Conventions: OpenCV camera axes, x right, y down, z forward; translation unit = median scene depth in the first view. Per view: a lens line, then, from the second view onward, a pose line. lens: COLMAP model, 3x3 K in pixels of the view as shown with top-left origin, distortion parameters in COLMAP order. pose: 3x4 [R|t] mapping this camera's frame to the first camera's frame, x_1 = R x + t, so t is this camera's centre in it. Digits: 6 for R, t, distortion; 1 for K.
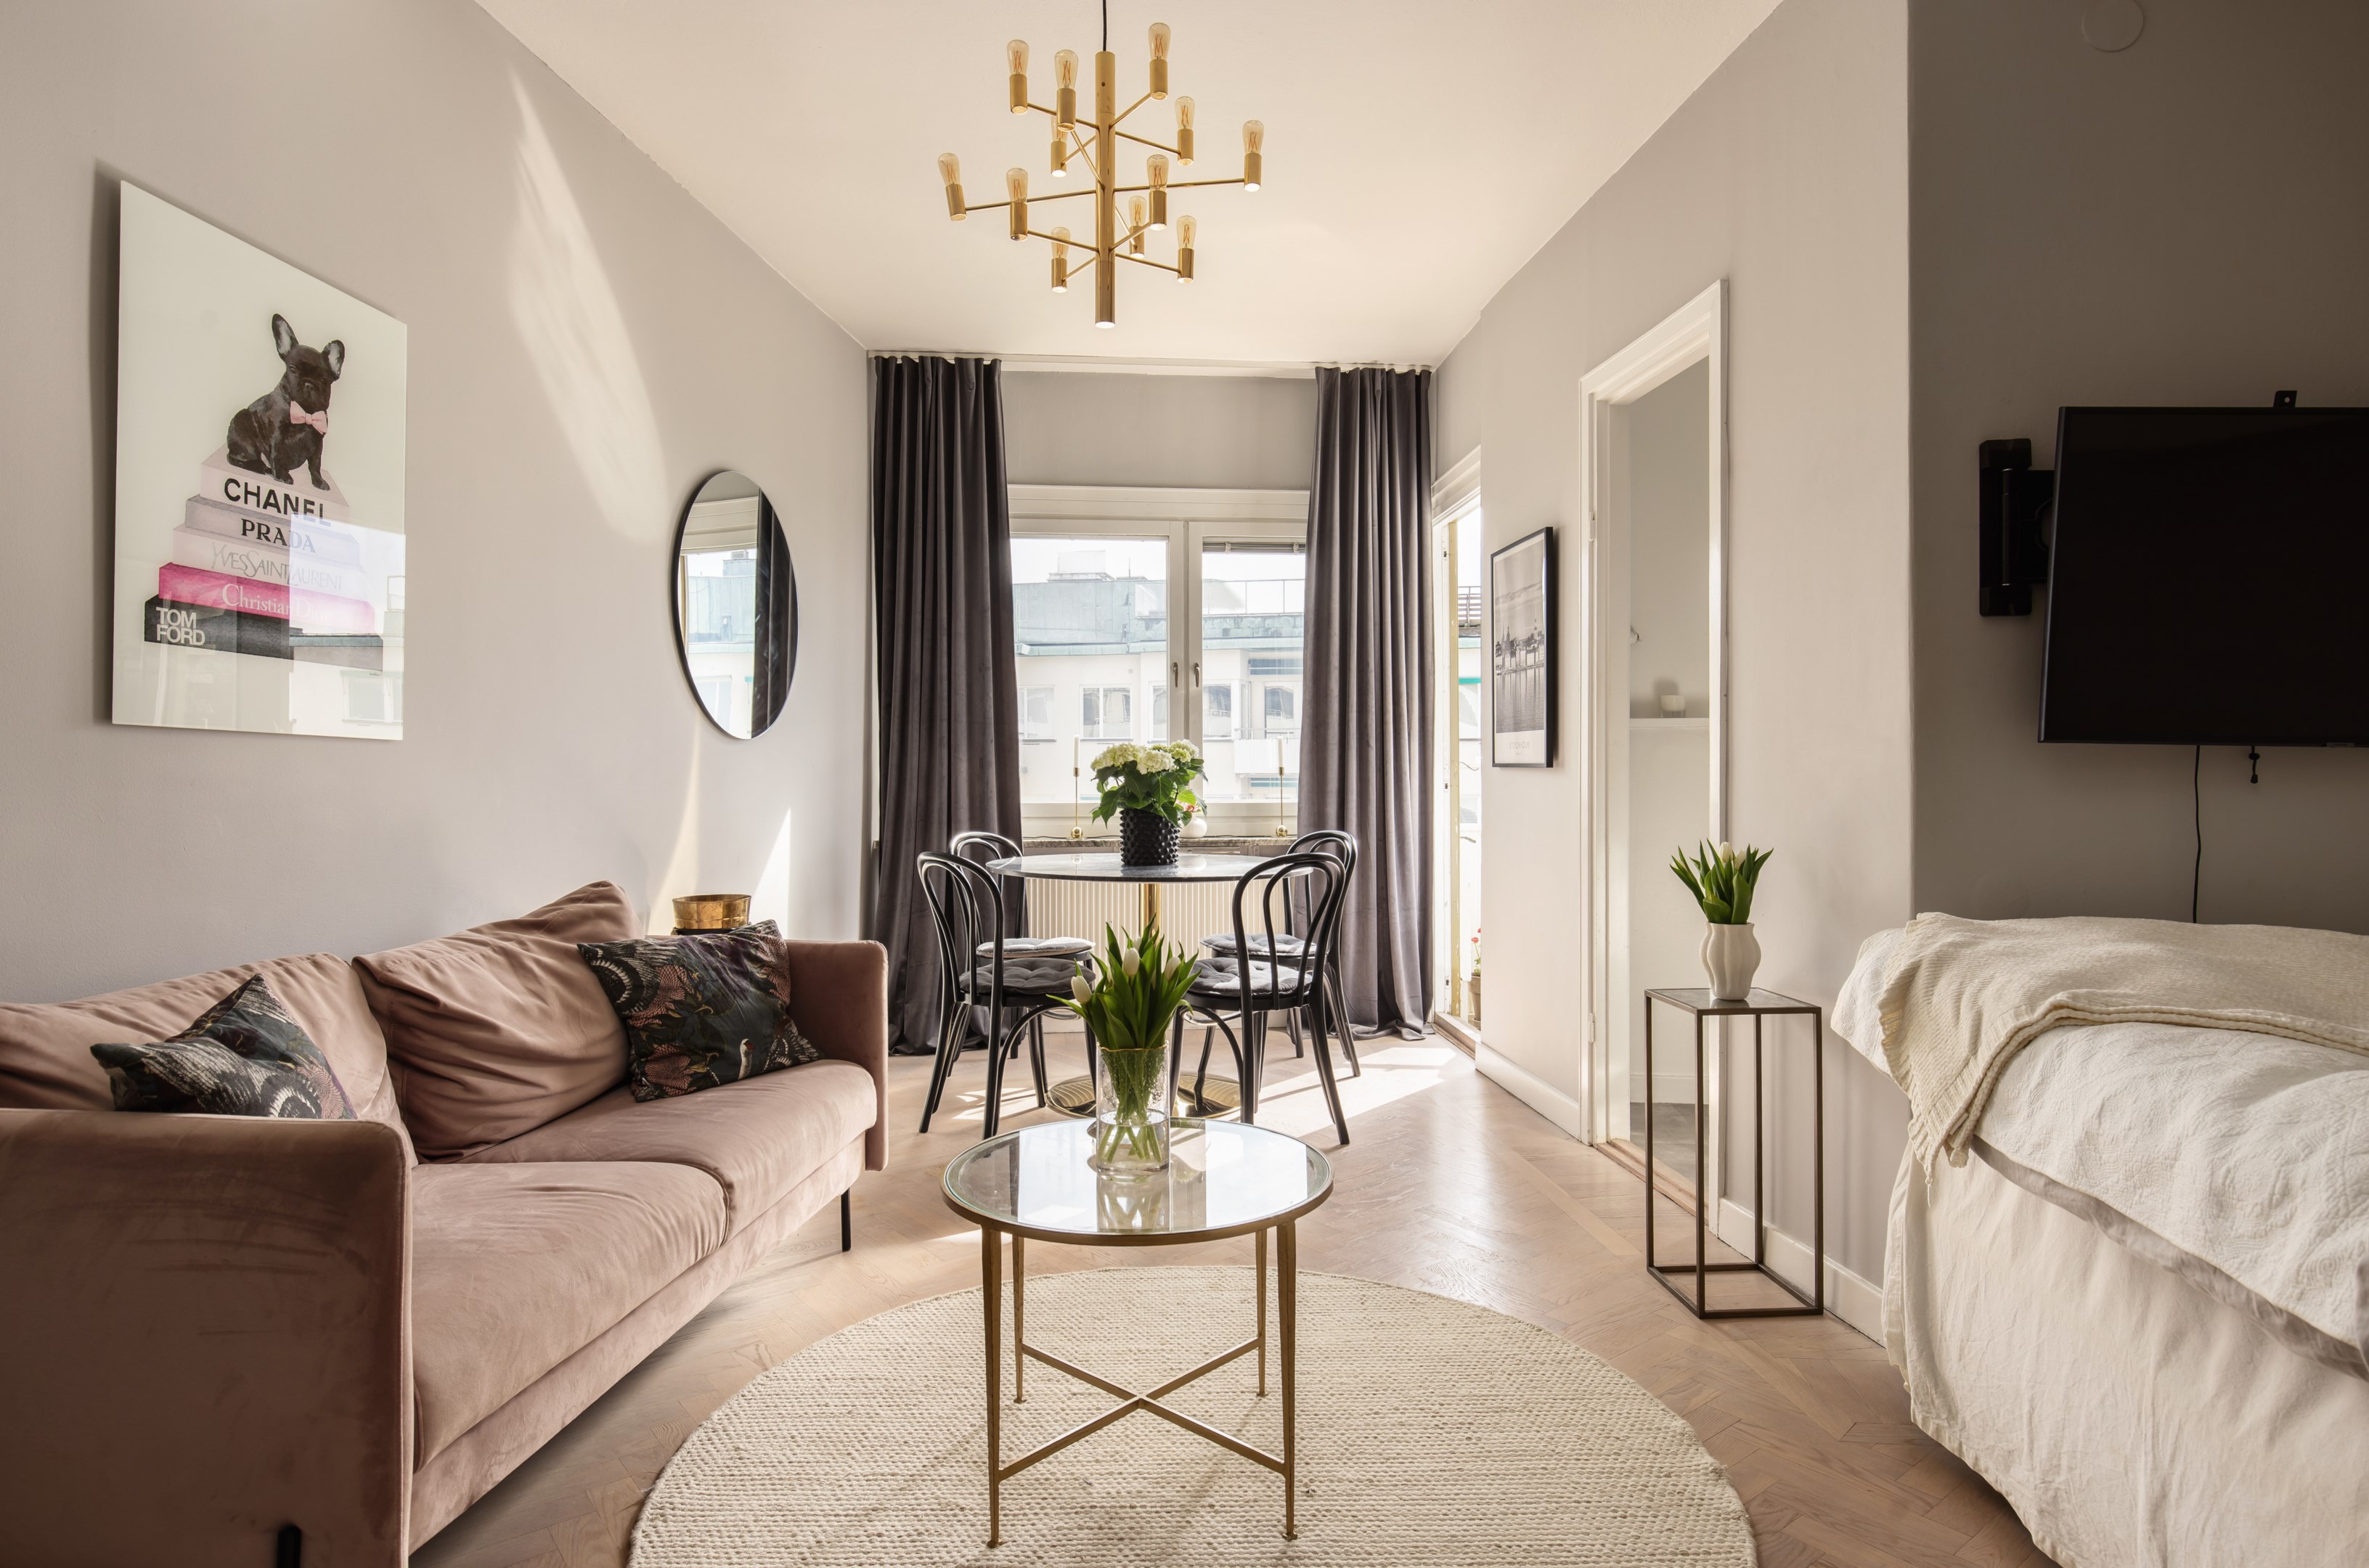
lens RADIAL K [[1314.2, 0, 1200.1], [0, 1314.2, 775.4], [0, 0, 1]] dist [0.002049, 0.000533]
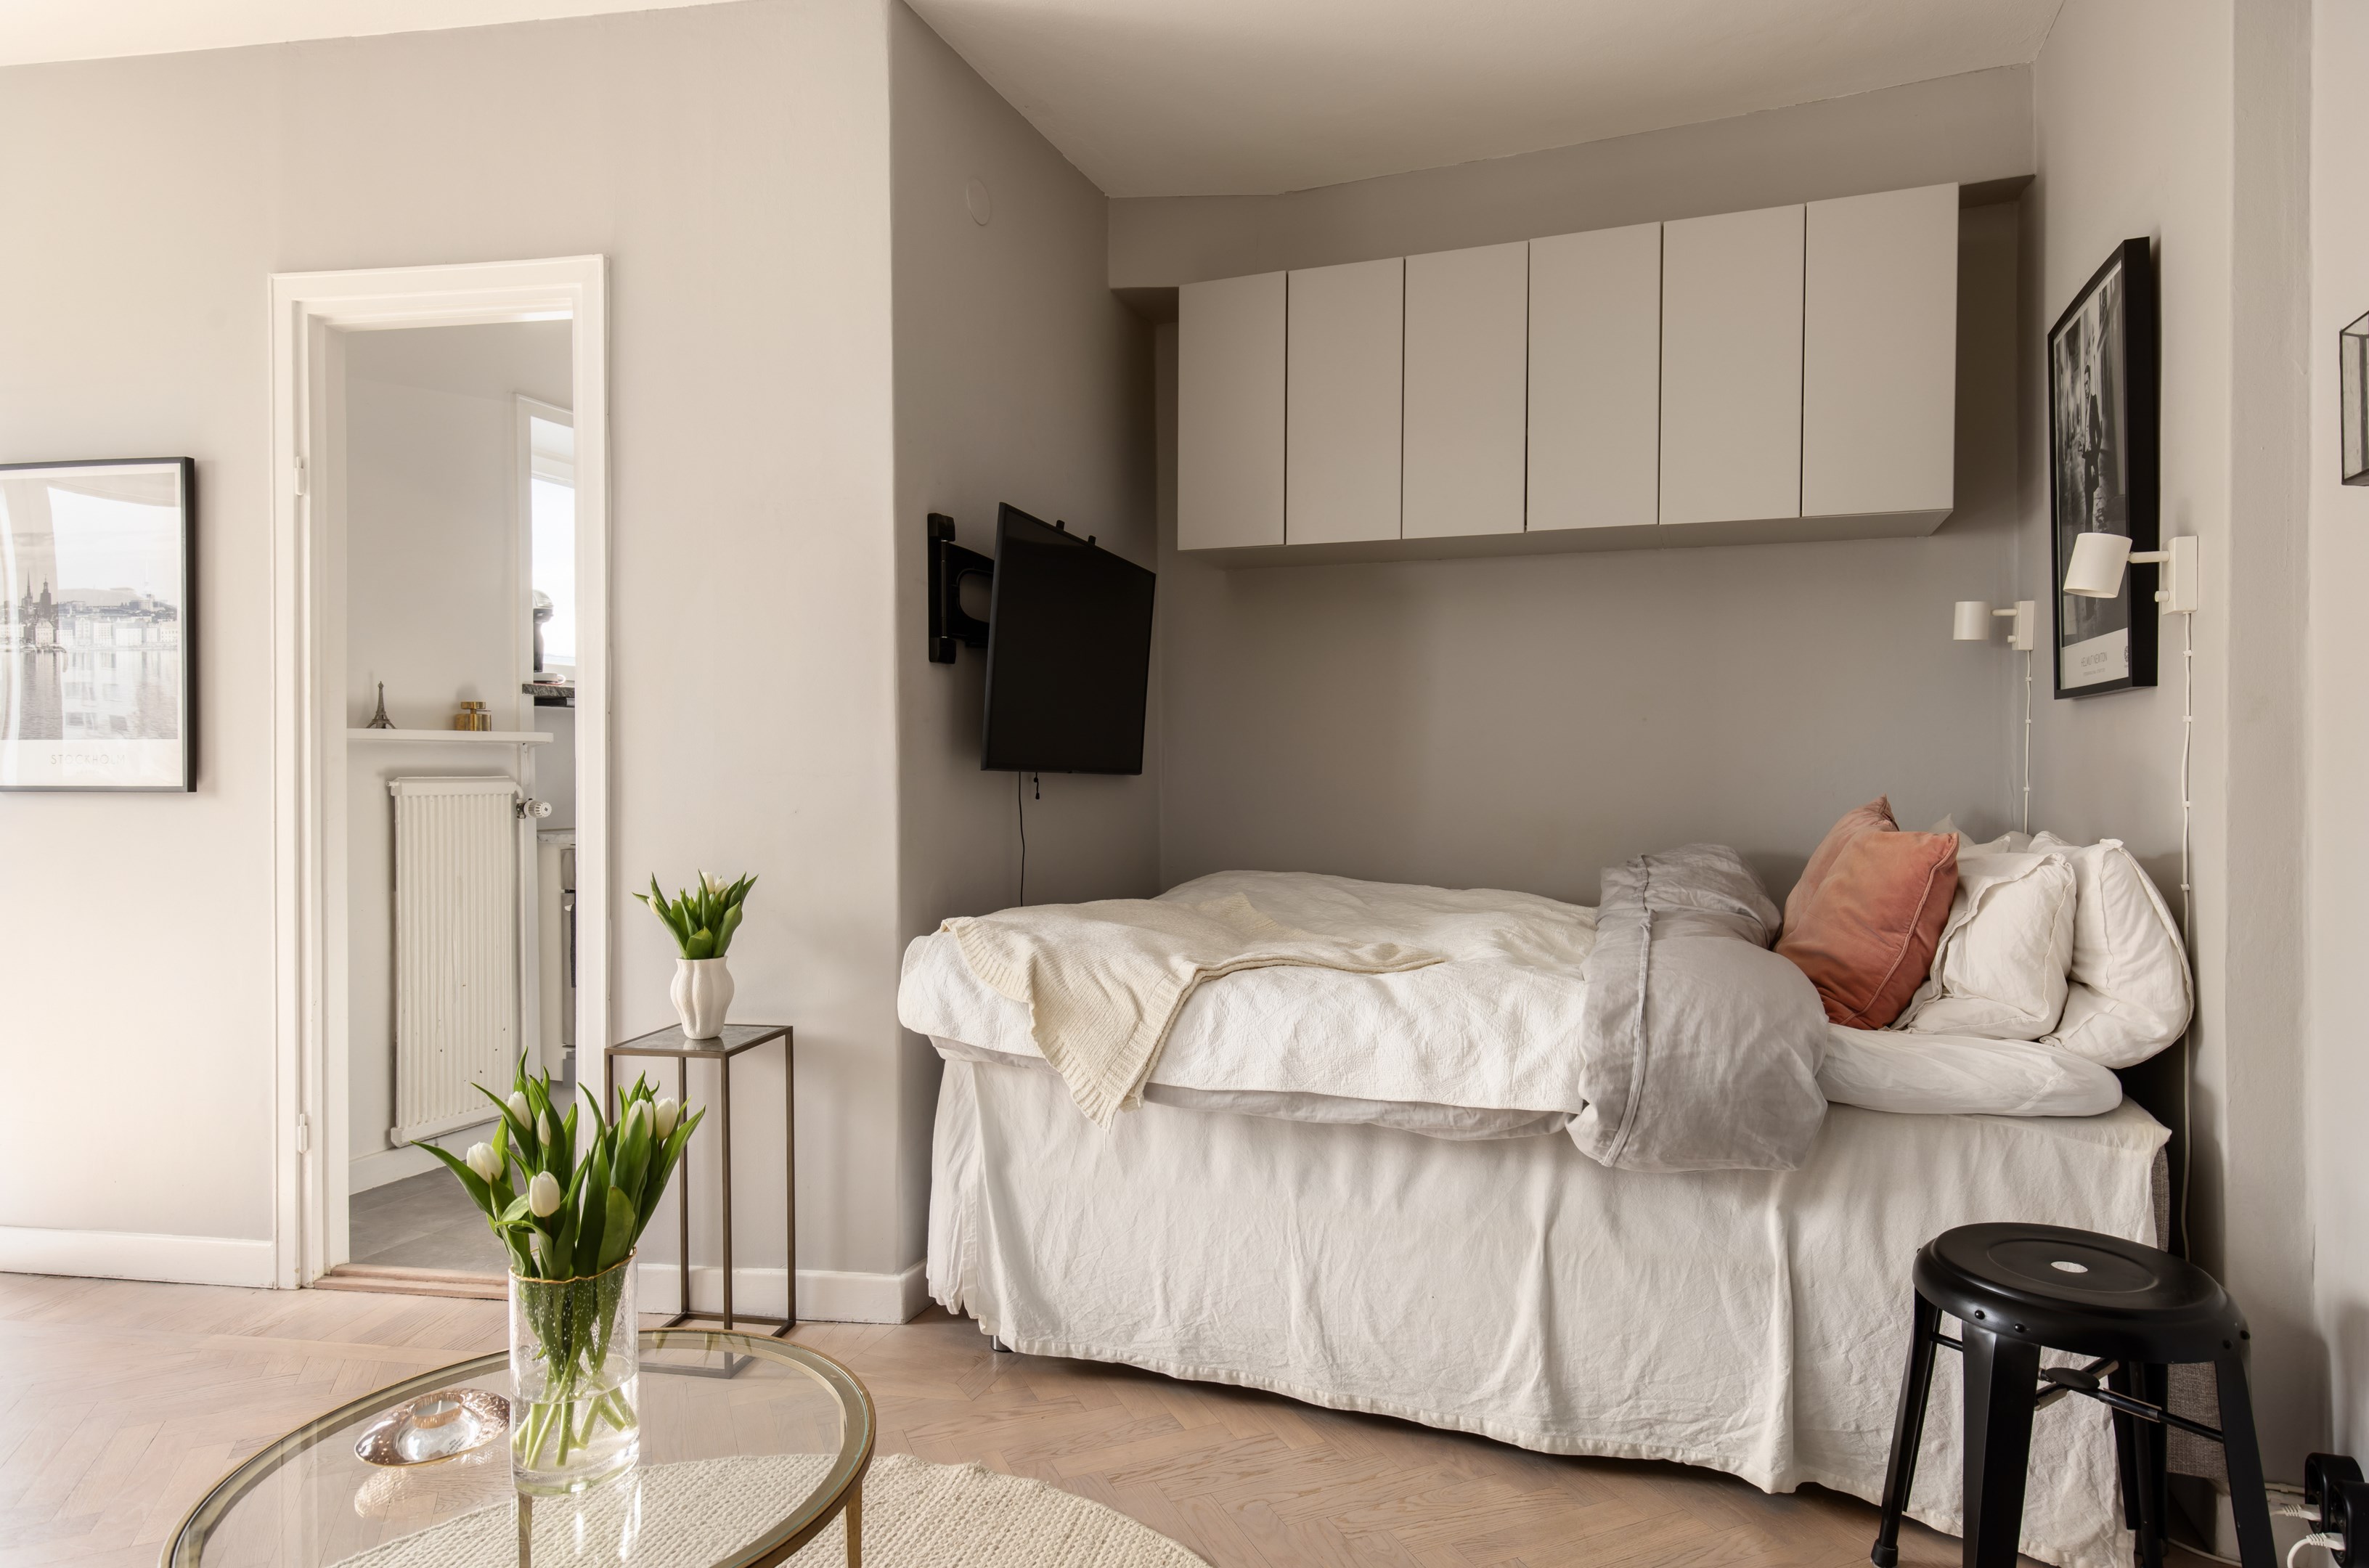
lens RADIAL K [[1314.2, 0, 1200.1], [0, 1314.2, 775.4], [0, 0, 1]] dist [0.002049, 0.000533]
pose [[0.261146, -0.002835, 0.965295, -0.332162], [0.007061, 0.999975, 0.001026, -0.013736], [-0.965273, 0.006548, 0.261159, 0.324078]]
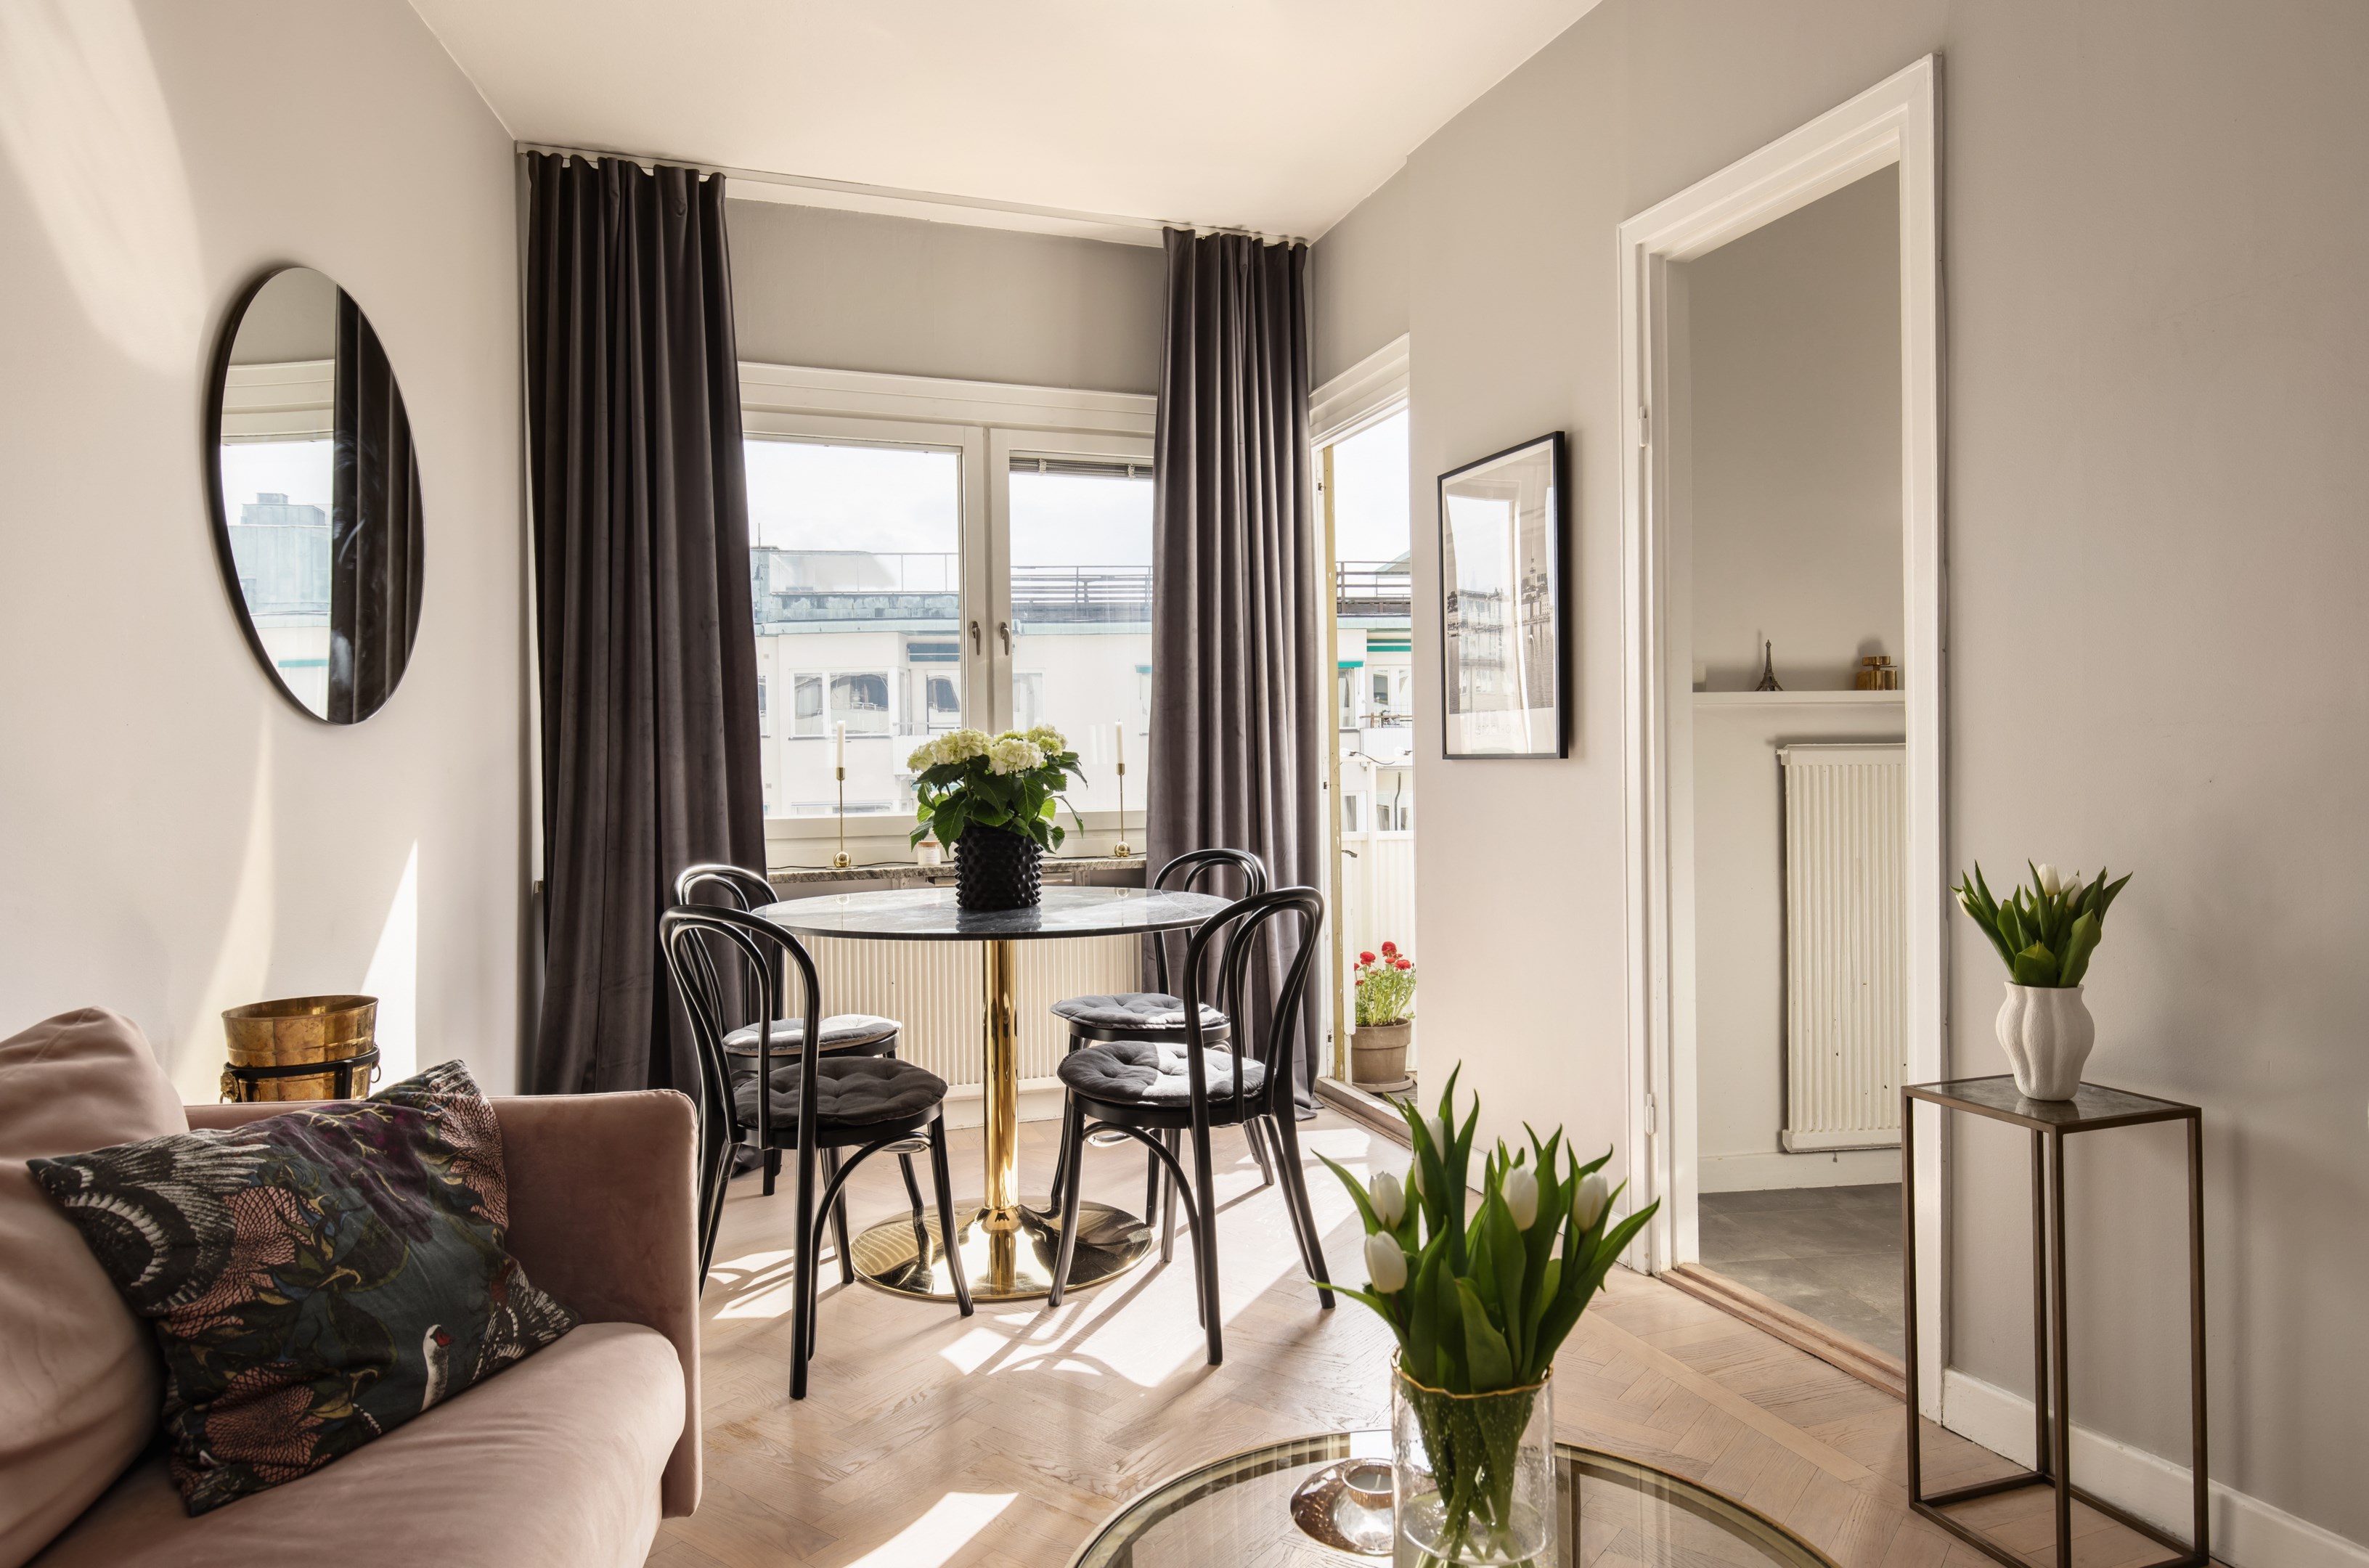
lens RADIAL K [[1436.1, 0, 1198.5], [0, 1436.1, 777.5], [0, 0, 1]] dist [0.002657, -0.000826]
pose [[0.968730, -0.013614, 0.247744, -0.153560], [0.013164, 0.999907, 0.003472, -0.001109], [-0.247769, -0.000102, 0.968819, 0.316200]]
